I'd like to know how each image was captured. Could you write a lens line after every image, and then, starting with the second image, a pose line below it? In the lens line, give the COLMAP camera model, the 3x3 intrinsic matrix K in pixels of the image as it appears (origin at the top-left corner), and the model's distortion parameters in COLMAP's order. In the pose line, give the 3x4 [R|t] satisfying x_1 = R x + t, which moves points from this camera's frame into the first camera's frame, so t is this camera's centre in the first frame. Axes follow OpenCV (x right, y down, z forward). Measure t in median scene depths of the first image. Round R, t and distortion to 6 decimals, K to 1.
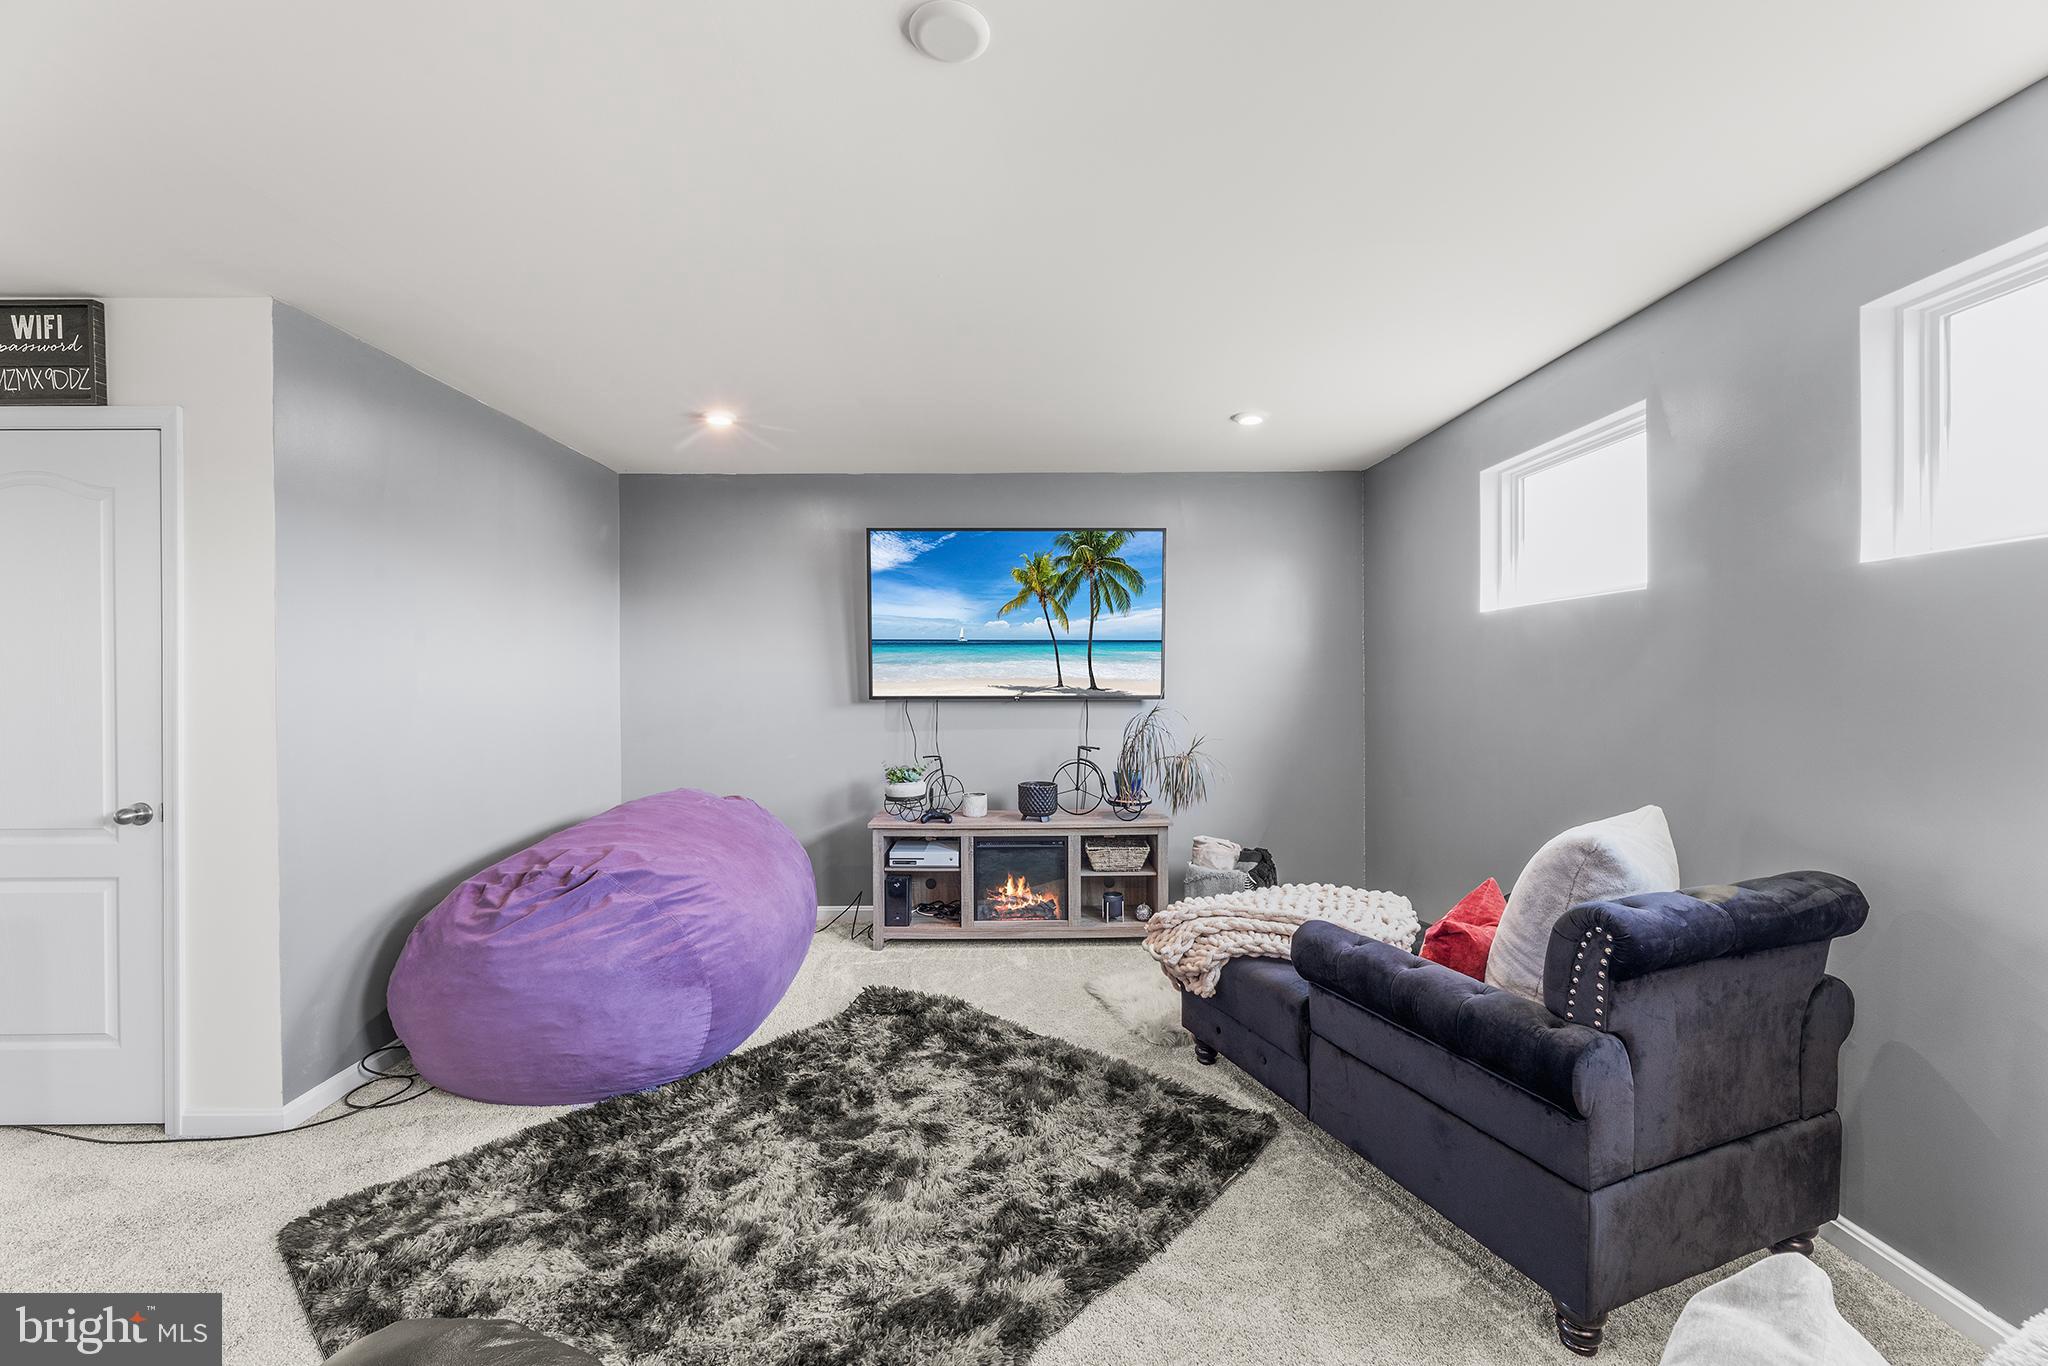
lens RADIAL K [[833.4, 0, 1017.7], [0, 833.4, 678.6], [0, 0, 1]] dist [0.001046, 0.000468]
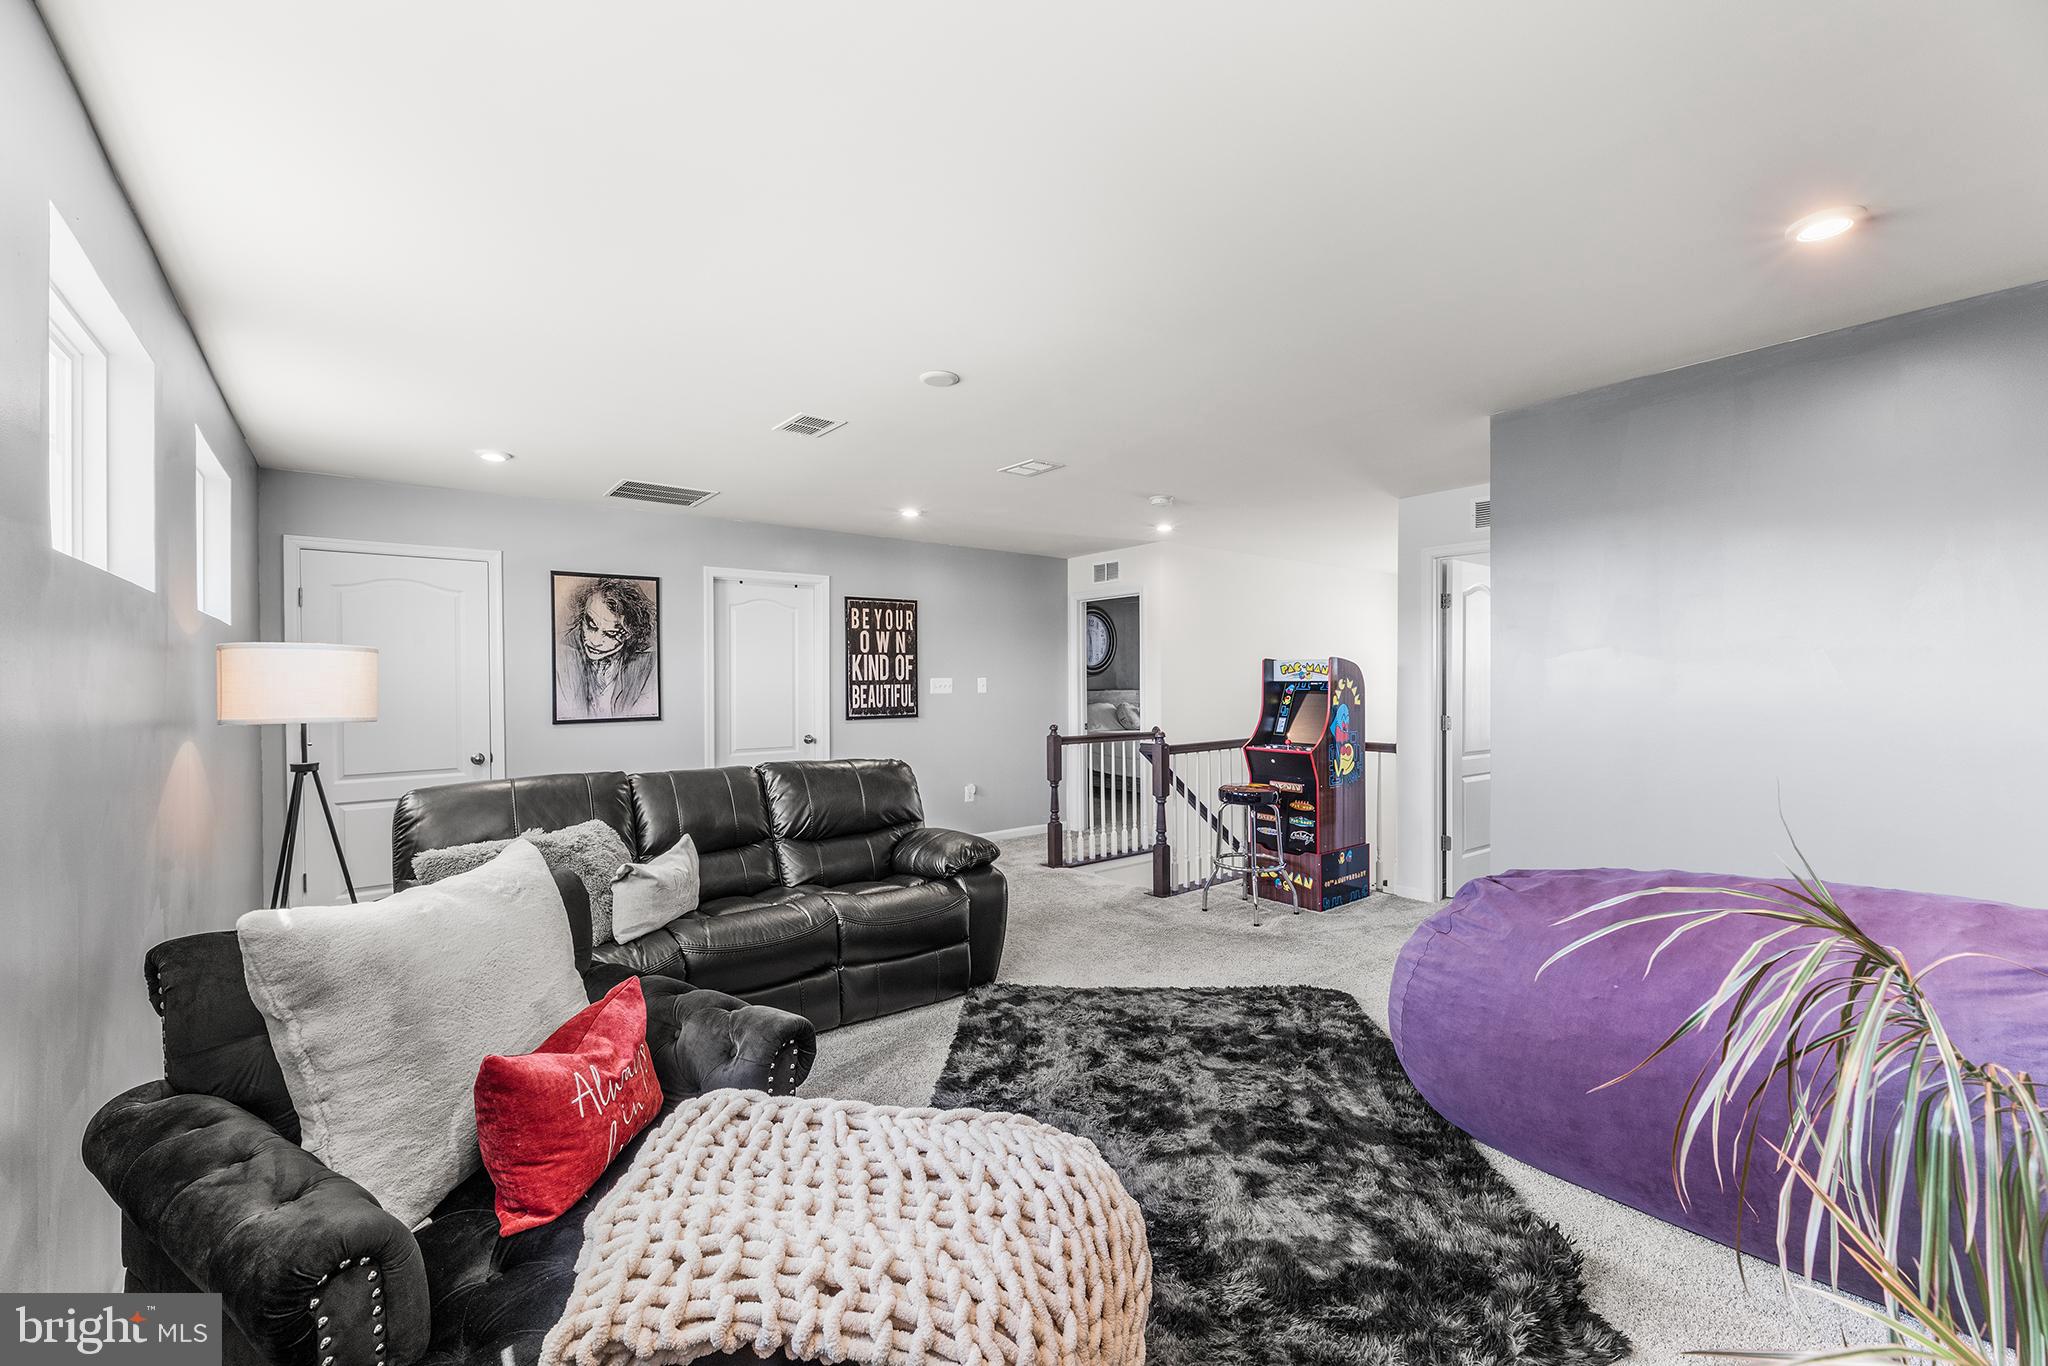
lens RADIAL K [[833.4, 0, 1017.7], [0, 833.4, 678.6], [0, 0, 1]] dist [0.001046, 0.000468]
pose [[-0.790130, 0.008378, -0.612882, 0.410612], [0.007367, 0.999964, 0.004172, -0.012266], [0.612895, -0.001219, -0.790163, 1.080684]]
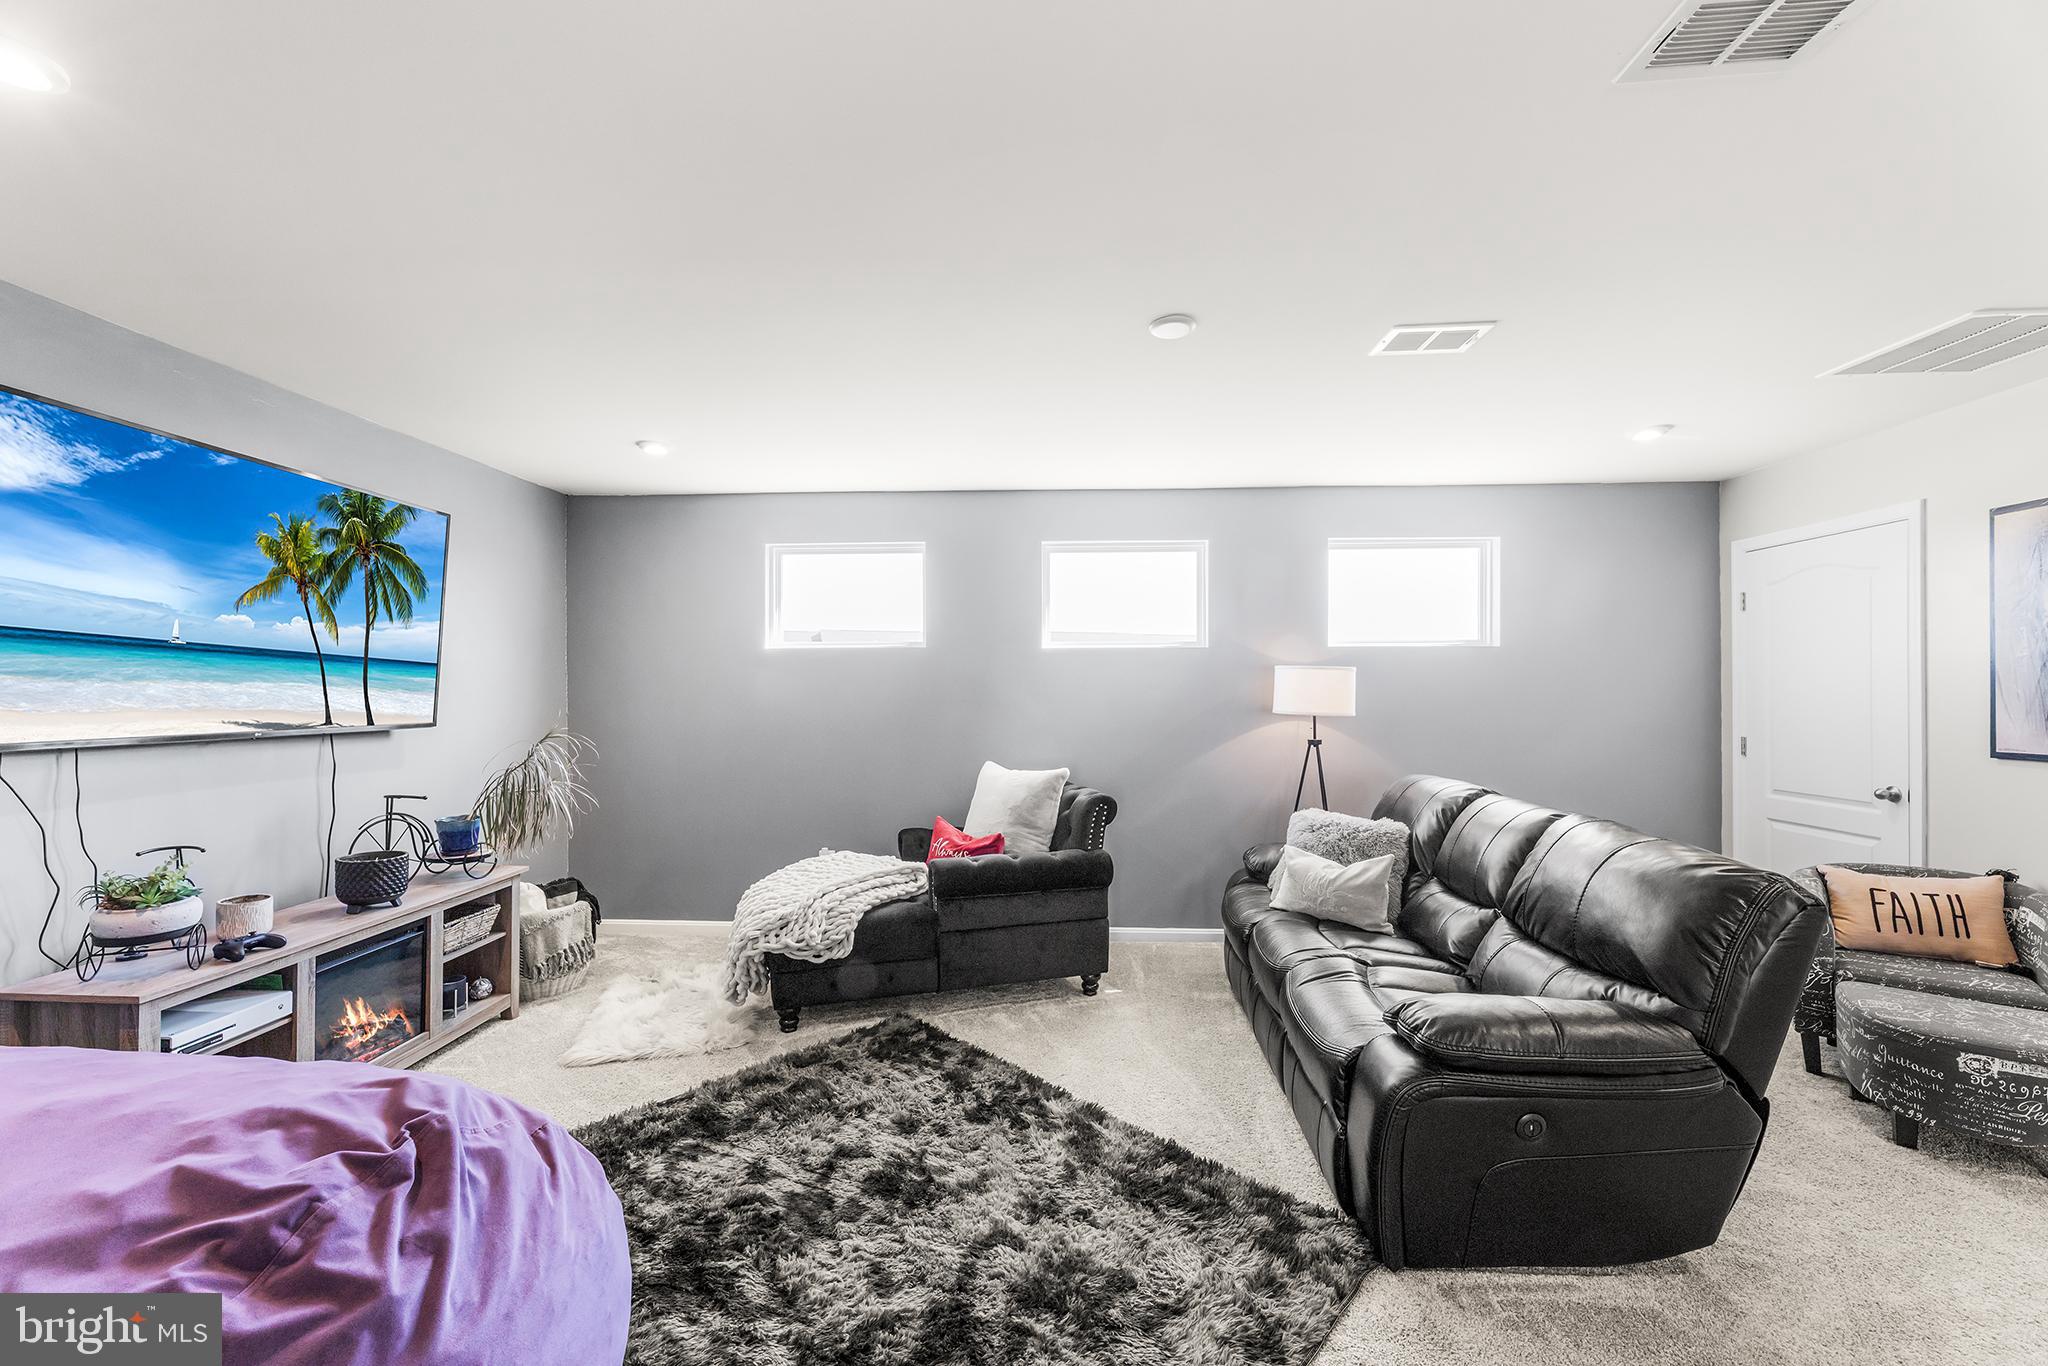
lens RADIAL K [[833.4, 0, 1017.7], [0, 833.4, 678.6], [0, 0, 1]] dist [0.001046, 0.000468]
pose [[0.054592, 0.015351, 0.998391, -0.719493], [0.005587, 0.999861, -0.015679, -0.009243], [-0.998493, 0.006434, 0.054499, 0.476699]]
